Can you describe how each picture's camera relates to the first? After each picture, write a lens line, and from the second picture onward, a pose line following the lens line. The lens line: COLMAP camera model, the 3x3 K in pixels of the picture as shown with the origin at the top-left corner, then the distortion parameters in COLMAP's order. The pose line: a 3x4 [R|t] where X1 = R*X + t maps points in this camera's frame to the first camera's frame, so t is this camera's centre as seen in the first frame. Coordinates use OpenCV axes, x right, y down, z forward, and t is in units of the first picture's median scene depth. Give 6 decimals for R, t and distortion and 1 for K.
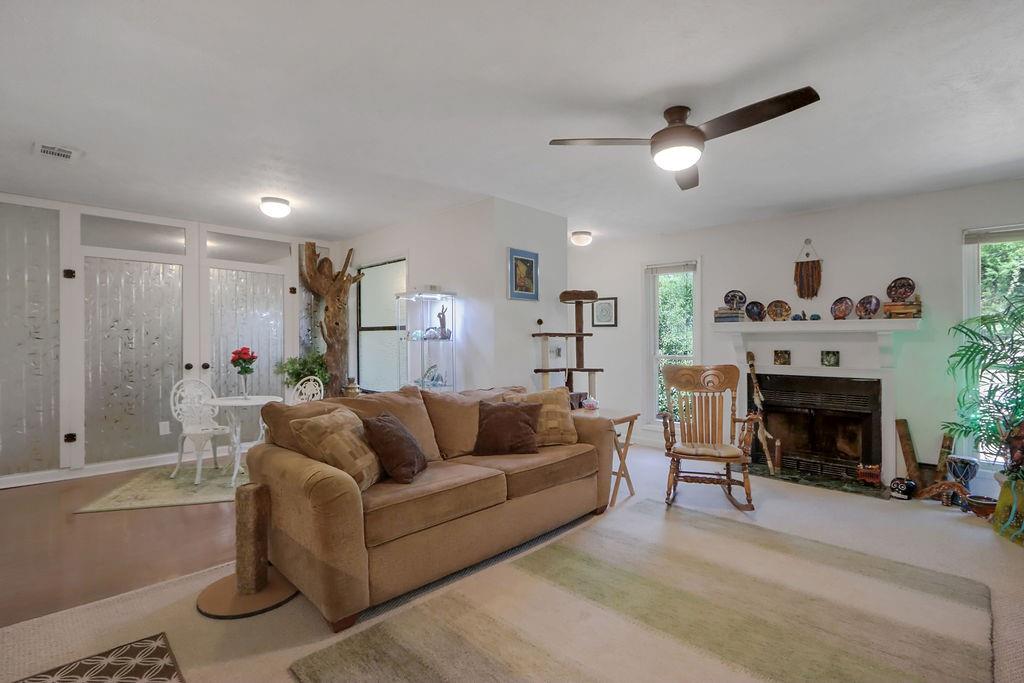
lens RADIAL K [[495.7, 0, 513.9], [0, 495.7, 346.2], [0, 0, 1]] dist [-0.012866, 0.003158]
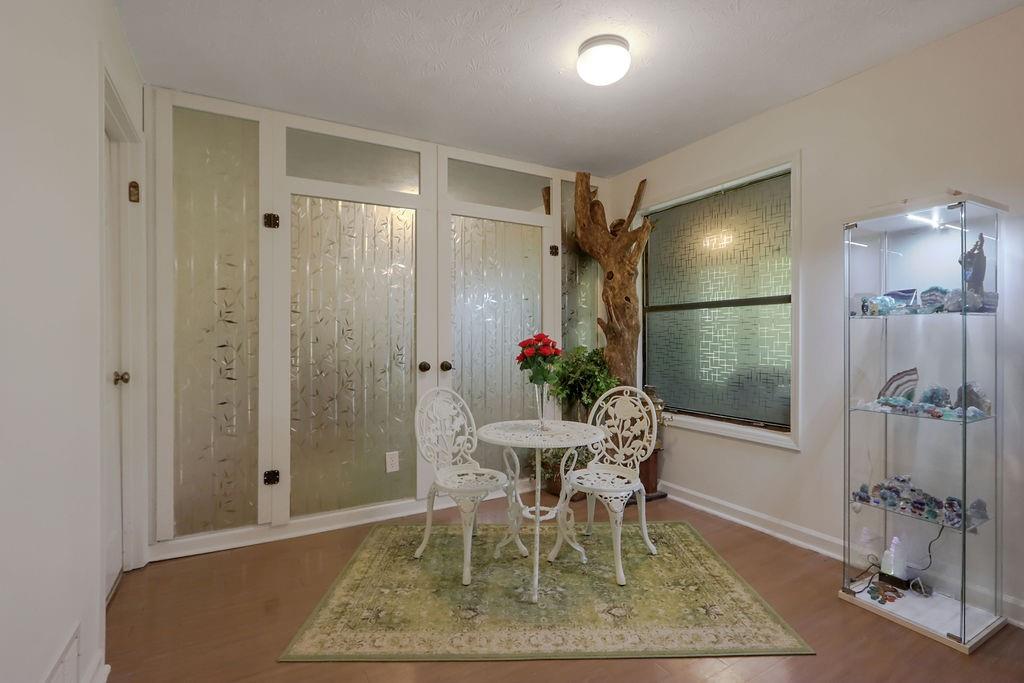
lens RADIAL K [[495.7, 0, 505.3], [0, 495.7, 338.1], [0, 0, 1]] dist [-0.012866, 0.003158]
pose [[0.960798, -0.004175, -0.277216, -0.416675], [0.000990, 0.999932, -0.011631, 0.013028], [0.277246, 0.010901, 0.960737, 0.448824]]
